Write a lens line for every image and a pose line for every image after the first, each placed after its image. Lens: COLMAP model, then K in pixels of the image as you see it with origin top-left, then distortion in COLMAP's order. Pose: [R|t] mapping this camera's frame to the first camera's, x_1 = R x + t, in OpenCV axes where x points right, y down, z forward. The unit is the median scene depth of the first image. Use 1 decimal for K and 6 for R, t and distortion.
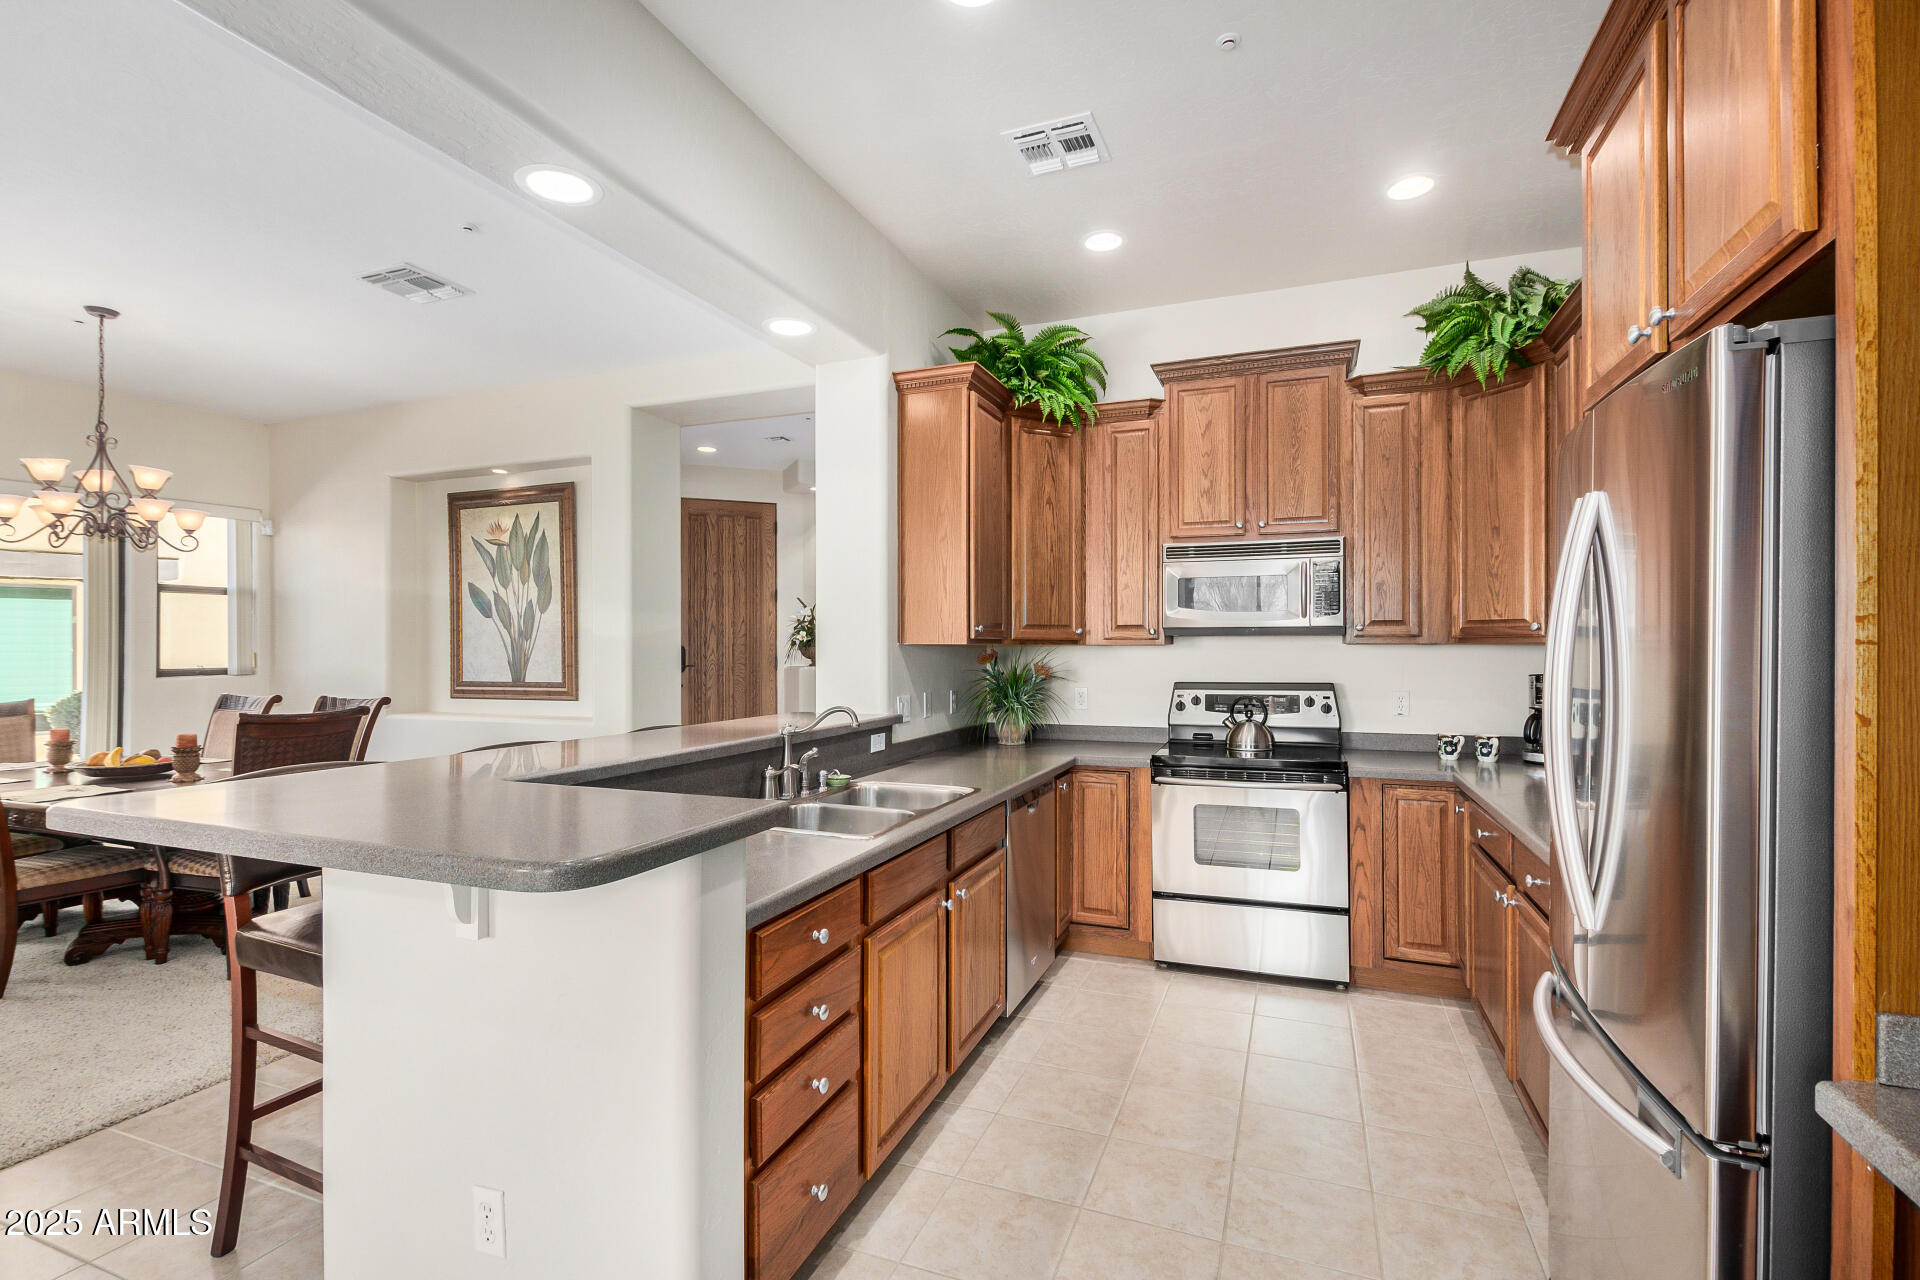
lens RADIAL K [[888.9, 0, 949.4], [0, 888.9, 642.8], [0, 0, 1]] dist [0.004286, -0.001578]
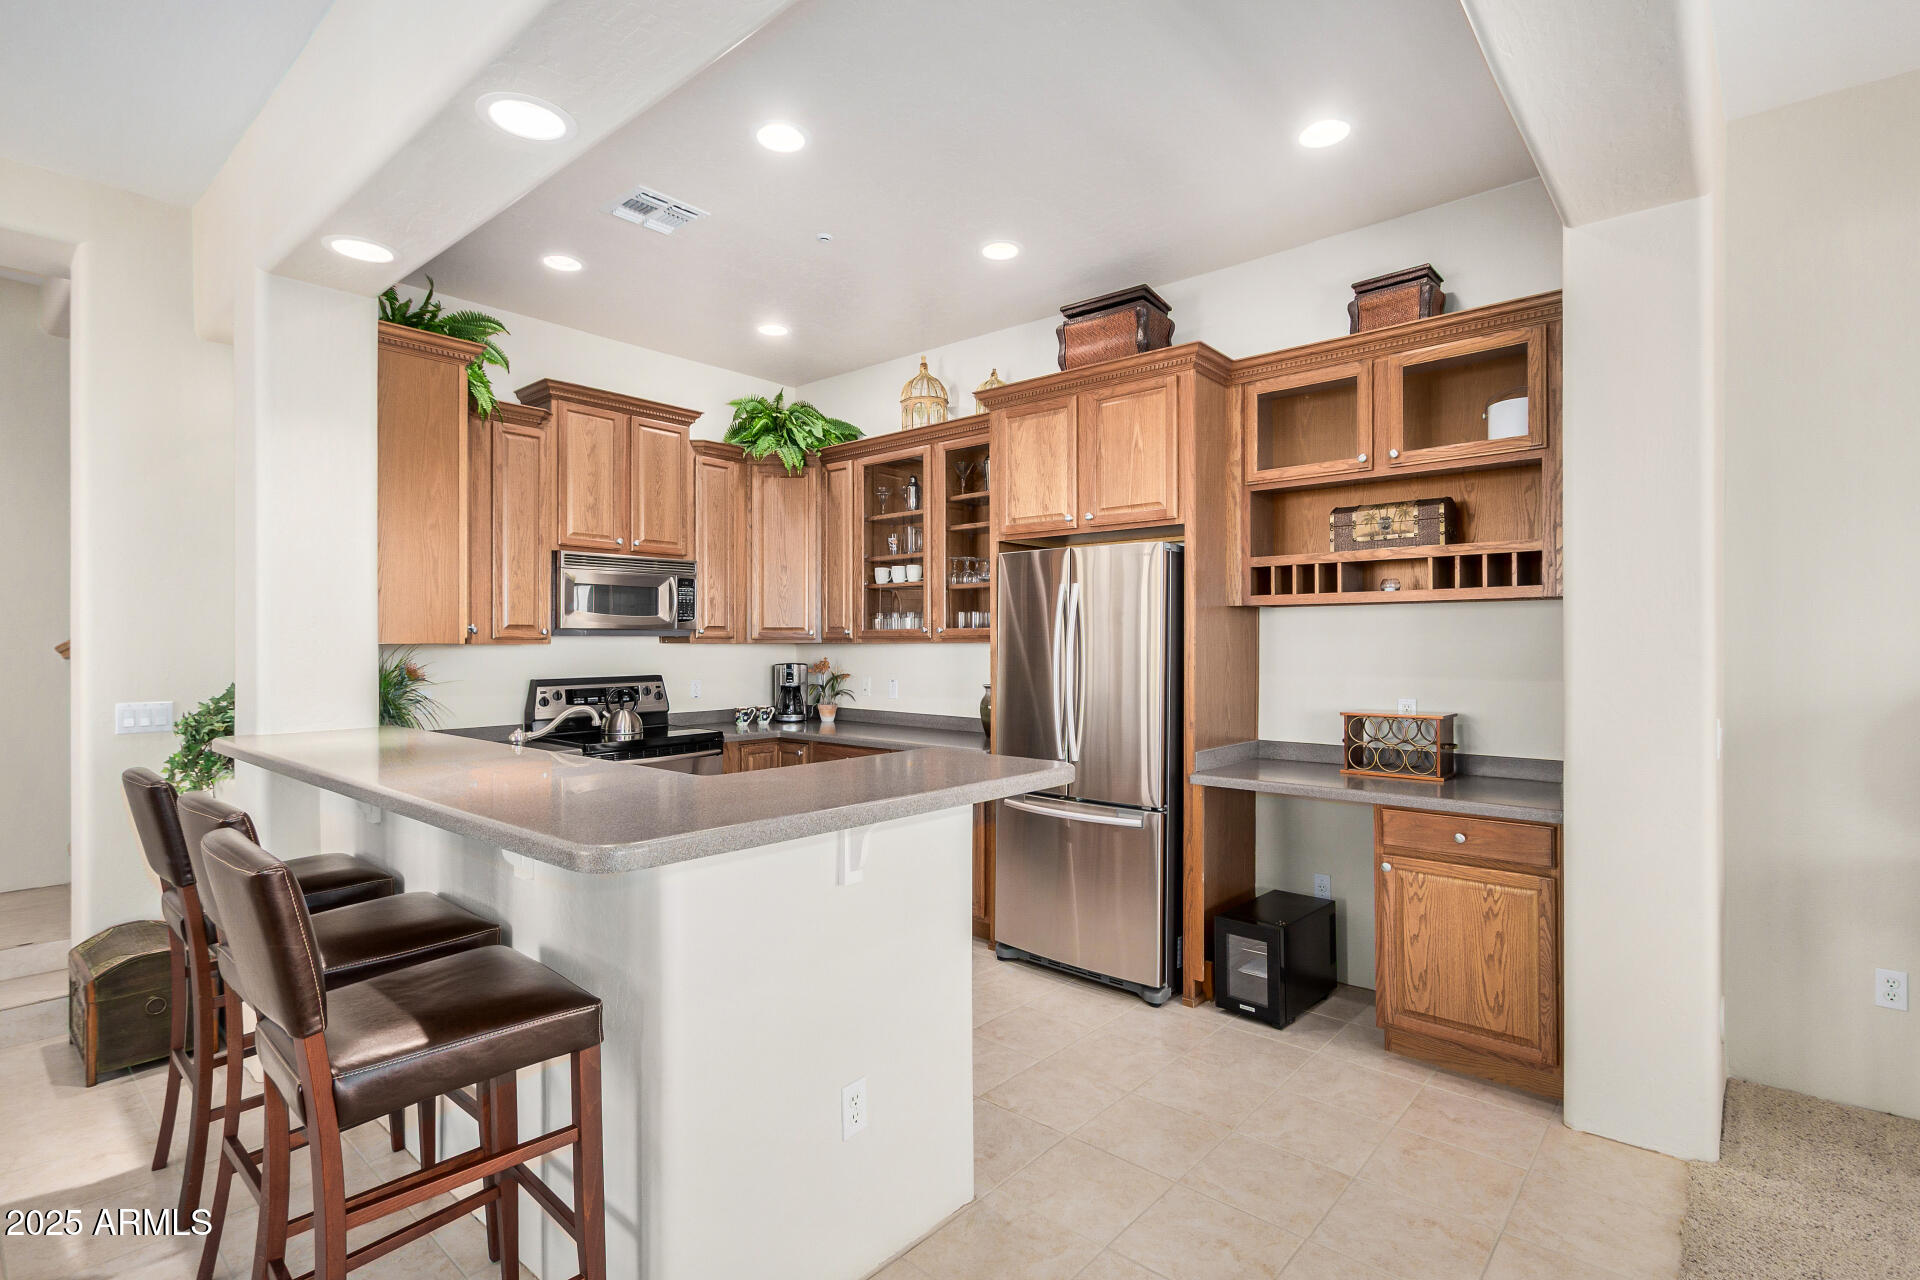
lens RADIAL K [[888.9, 0, 967.8], [0, 888.9, 646.9], [0, 0, 1]] dist [0.004286, -0.001578]
pose [[0.326921, -0.002762, 0.945047, -0.616815], [-0.002135, 0.999991, 0.003661, 0.000346], [-0.945049, -0.003214, 0.326913, 0.187224]]
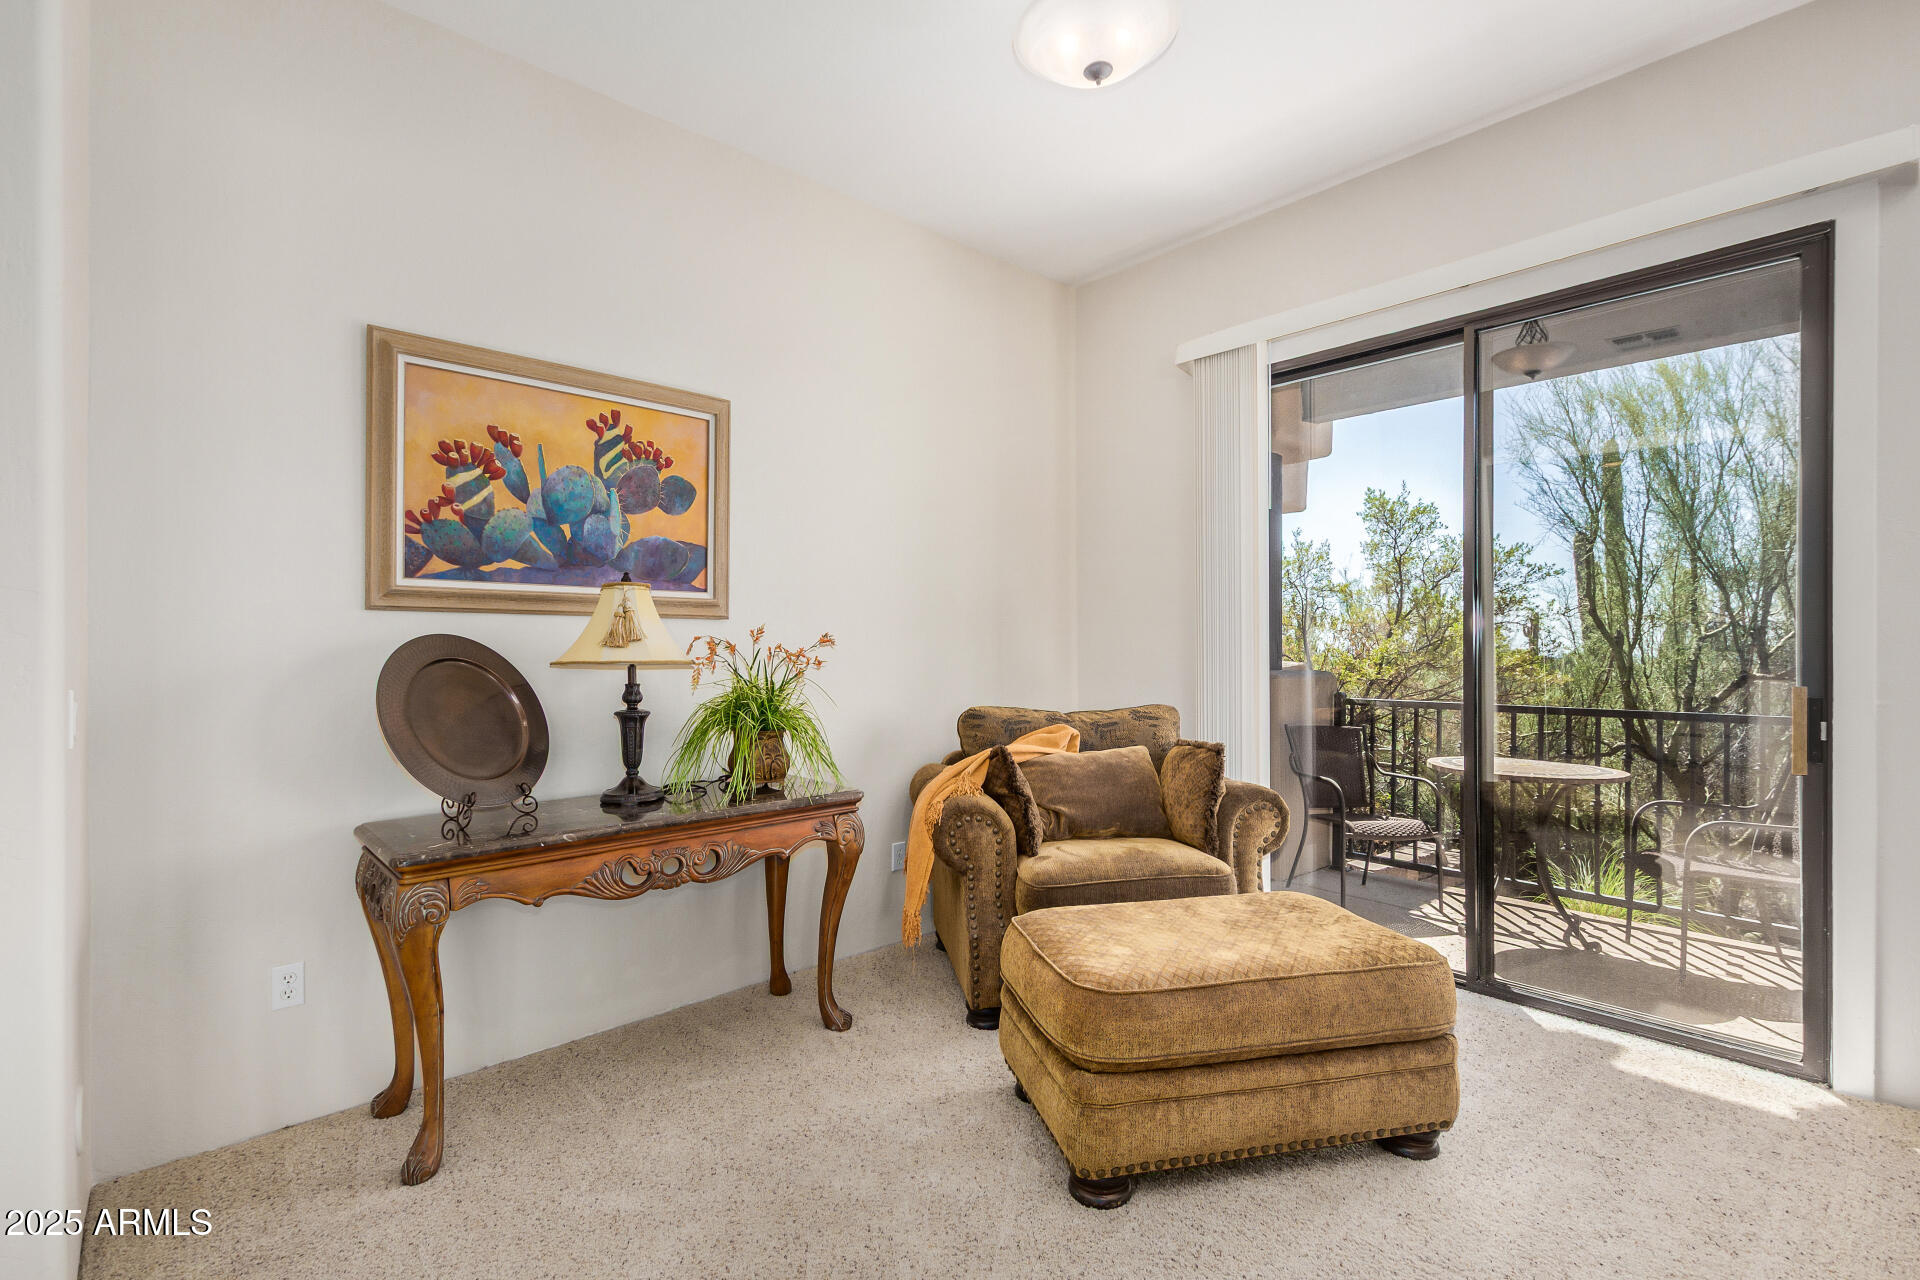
lens RADIAL K [[888.9, 0, 946.3], [0, 888.9, 647.3], [0, 0, 1]] dist [0.004286, -0.001578]
pose [[-0.899664, -0.000117, 0.436584, -0.425623], [0.001852, 0.999990, 0.004085, 0.030499], [-0.436580, 0.004484, -0.899654, 0.097486]]
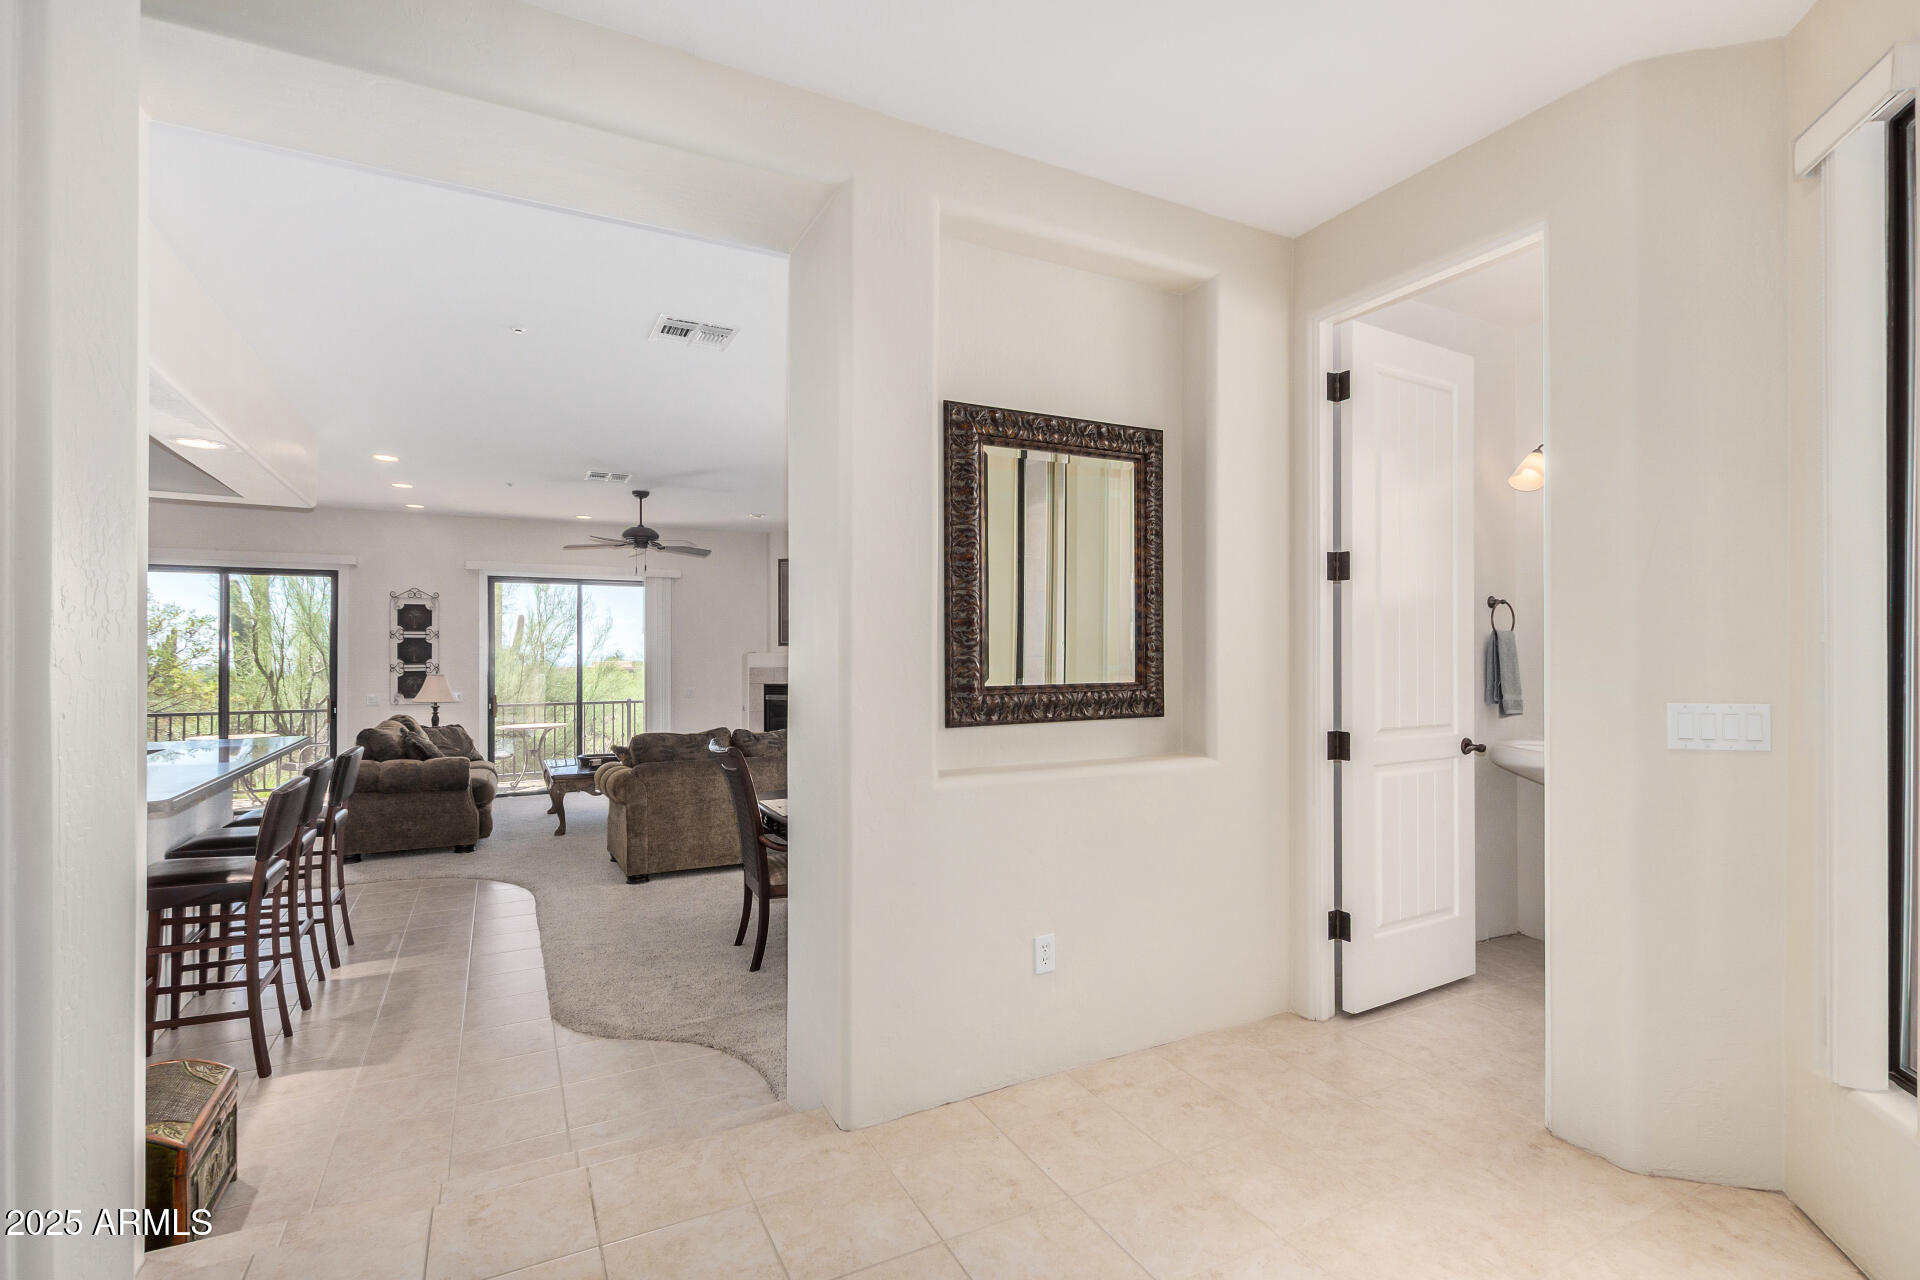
lens RADIAL K [[888.9, 0, 998.5], [0, 888.9, 645.2], [0, 0, 1]] dist [0.004286, -0.001578]
pose [[-0.630880, -0.000966, -0.775880, -0.011902], [0.005255, 0.999971, -0.005519, -0.049034], [0.775862, -0.007559, -0.630857, 2.021679]]
